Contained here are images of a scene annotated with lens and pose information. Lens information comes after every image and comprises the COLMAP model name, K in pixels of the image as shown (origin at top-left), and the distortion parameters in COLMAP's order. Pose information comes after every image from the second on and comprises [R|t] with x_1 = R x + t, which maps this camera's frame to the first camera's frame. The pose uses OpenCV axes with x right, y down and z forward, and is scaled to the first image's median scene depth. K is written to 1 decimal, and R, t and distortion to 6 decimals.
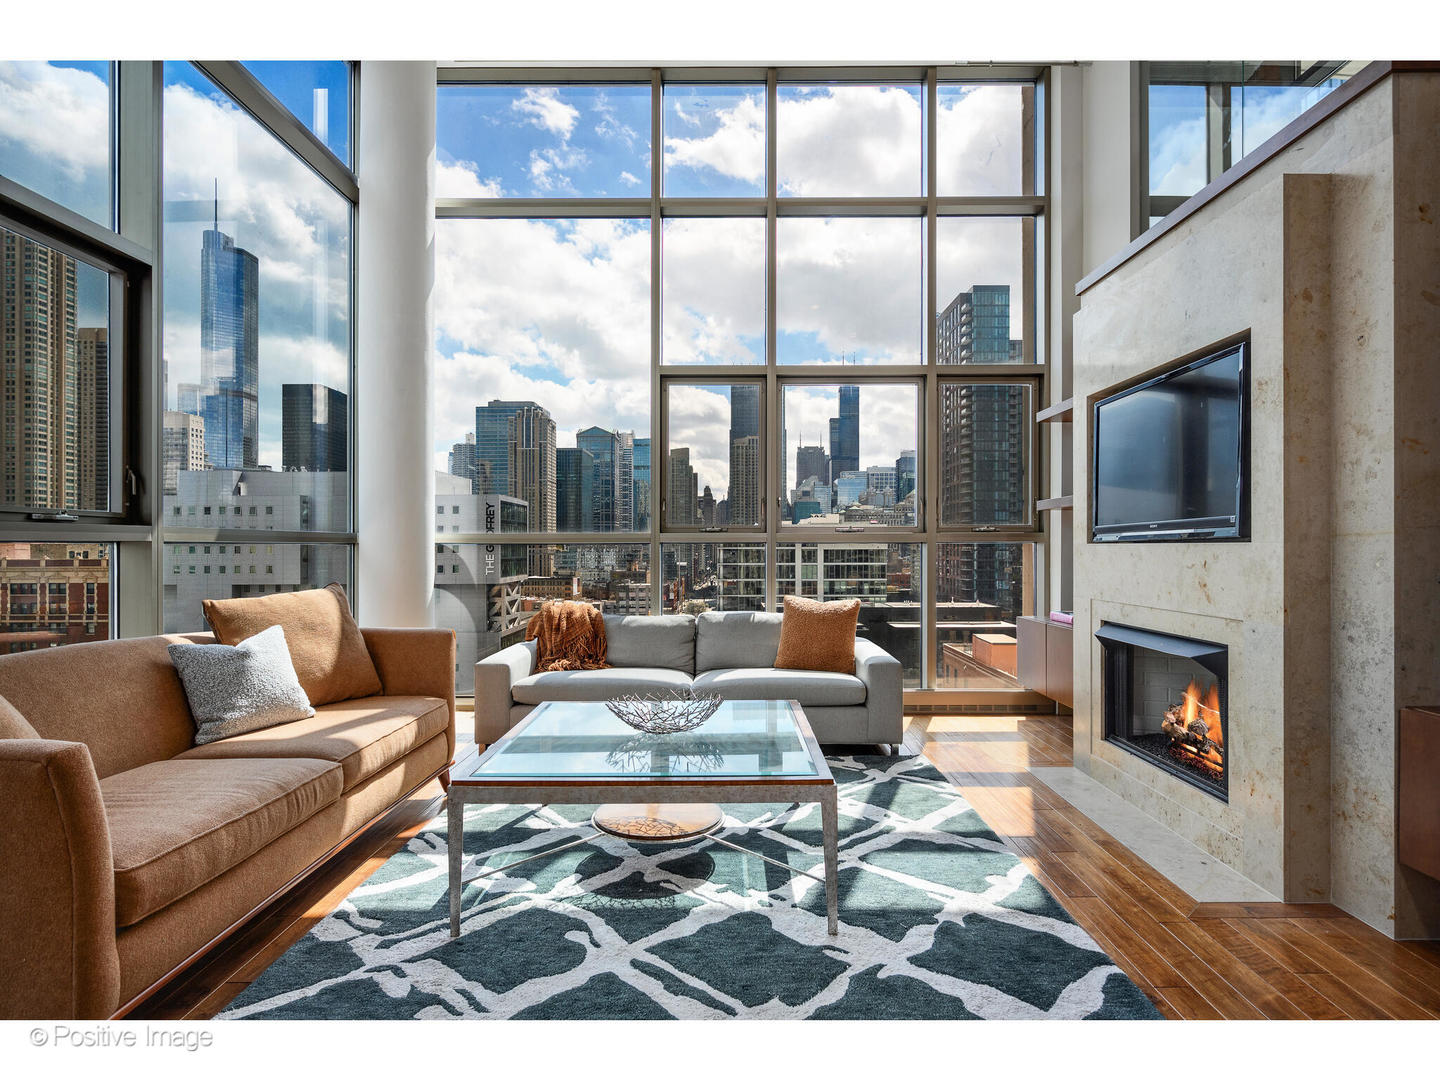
lens RADIAL K [[766.8, 0, 729.1], [0, 766.8, 550.2], [0, 0, 1]] dist [-0.000926, -0.000264]
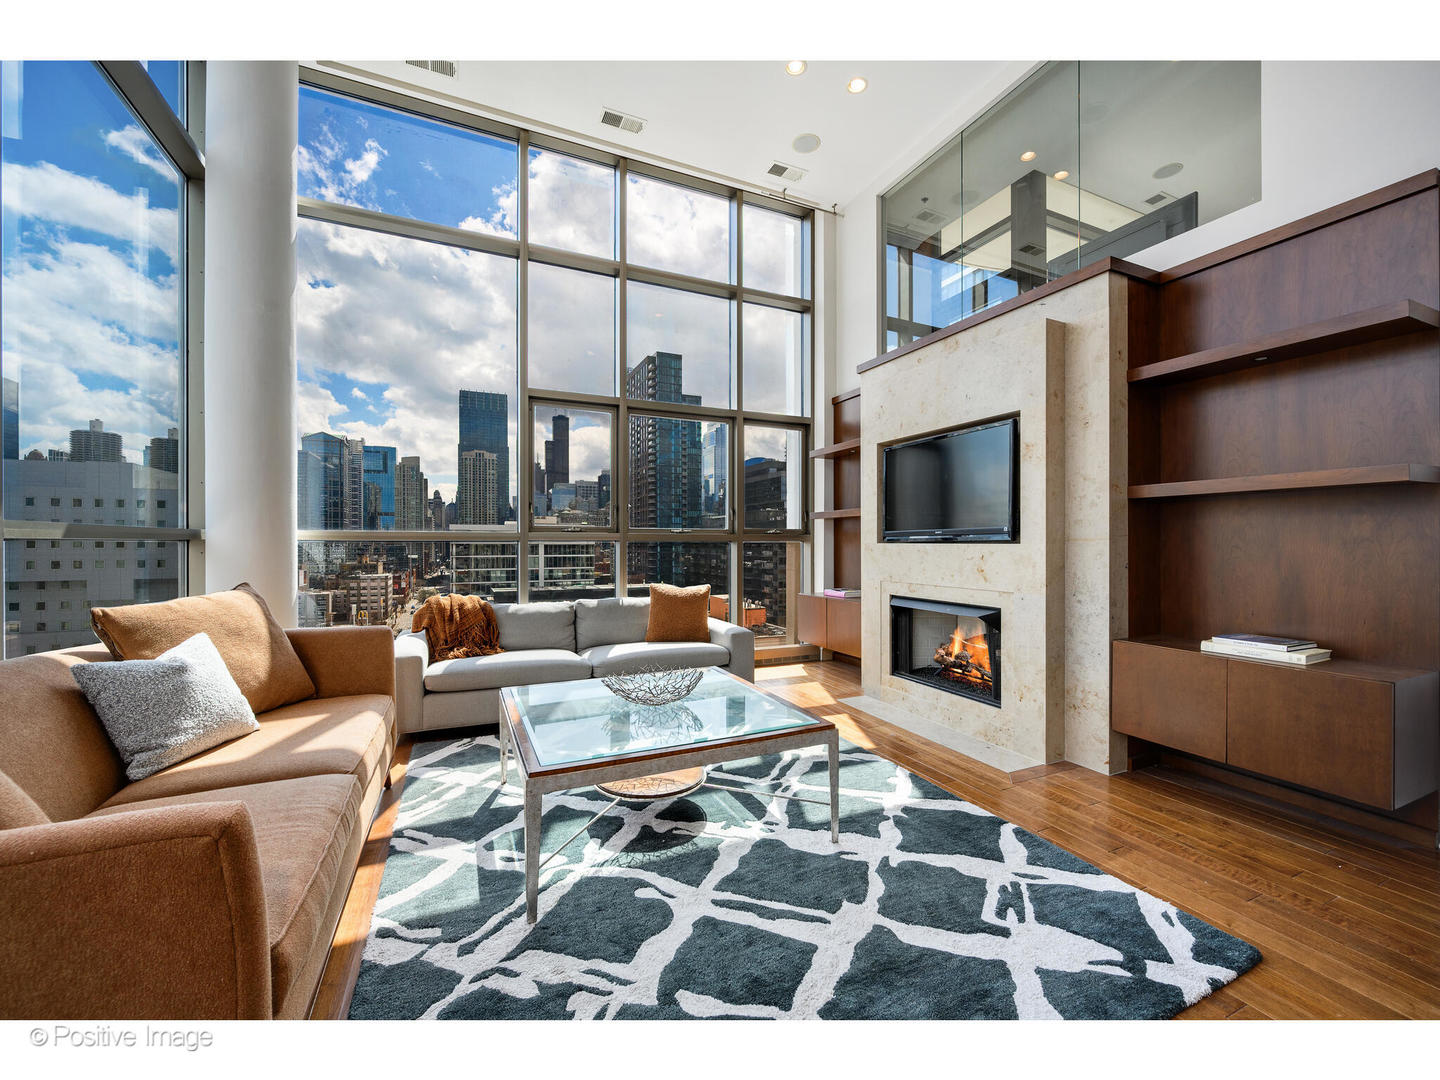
lens RADIAL K [[583.8, 0, 729.4], [0, 583.8, 546.2], [0, 0, 1]] dist [-0.001404, -0.000223]
pose [[0.906219, 0.000118, 0.422809, -0.353467], [-0.000962, 0.999998, 0.001783, -0.005976], [-0.422808, -0.002023, 0.906217, 0.135427]]
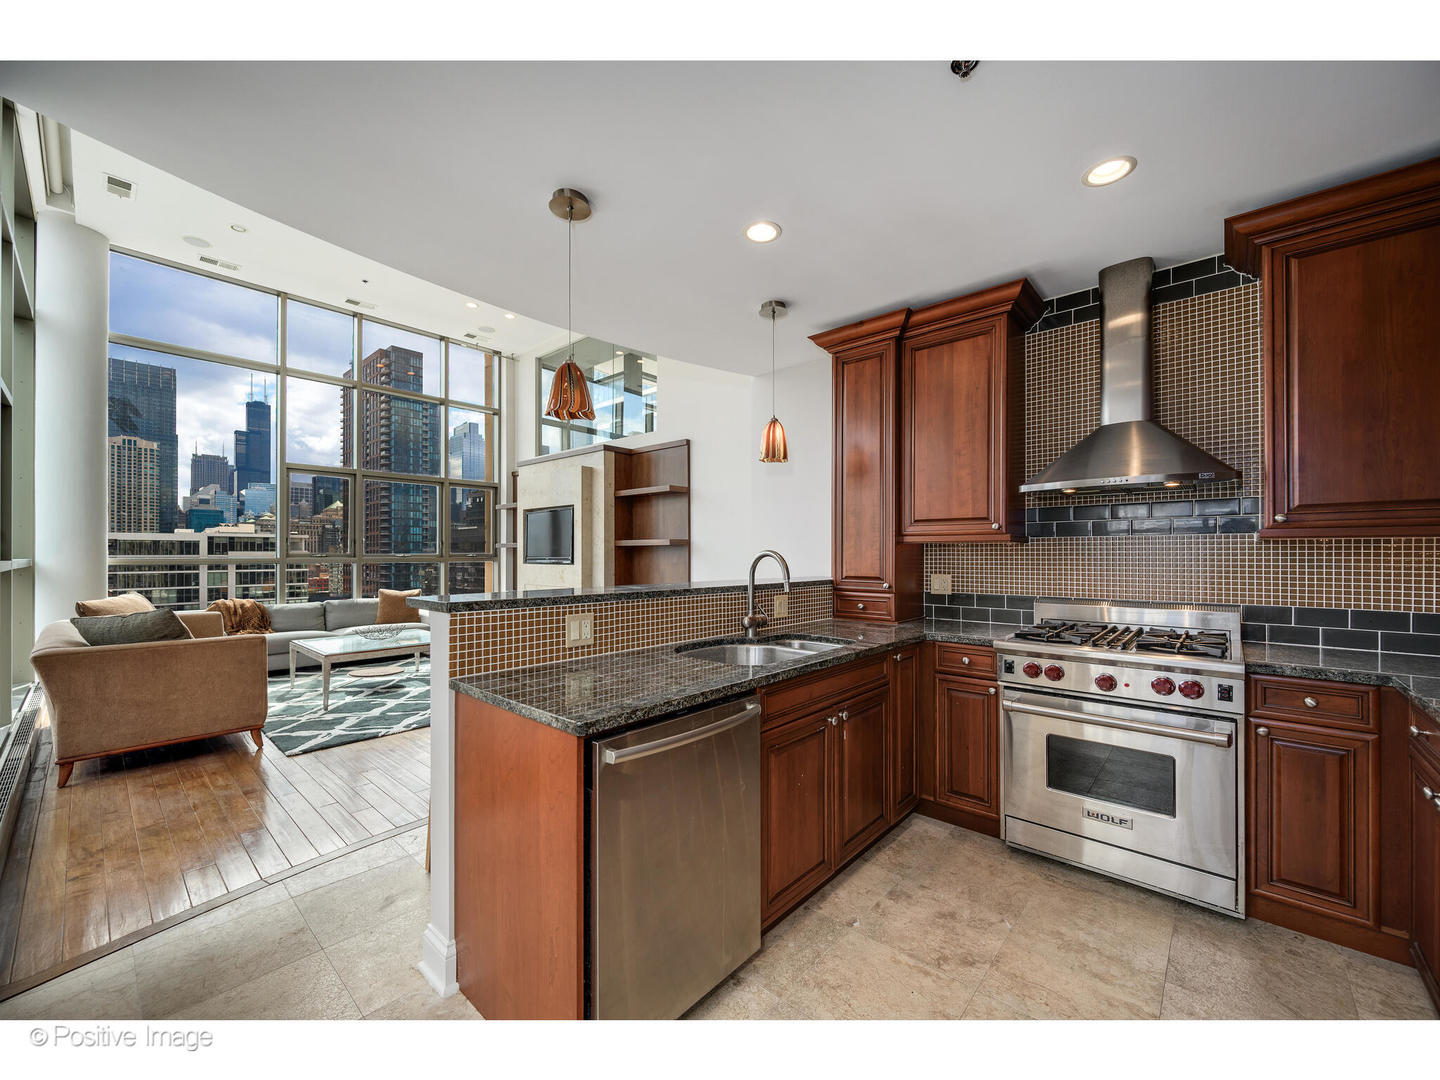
lens RADIAL K [[567.5, 0, 724.8], [0, 567.5, 550.7], [0, 0, 1]] dist [0.000161, -0.000200]
pose [[0.664333, 0.007356, 0.747401, -0.738747], [0.001245, 0.999939, -0.010947, -0.043433], [-0.747436, 0.008203, 0.664283, -1.148213]]
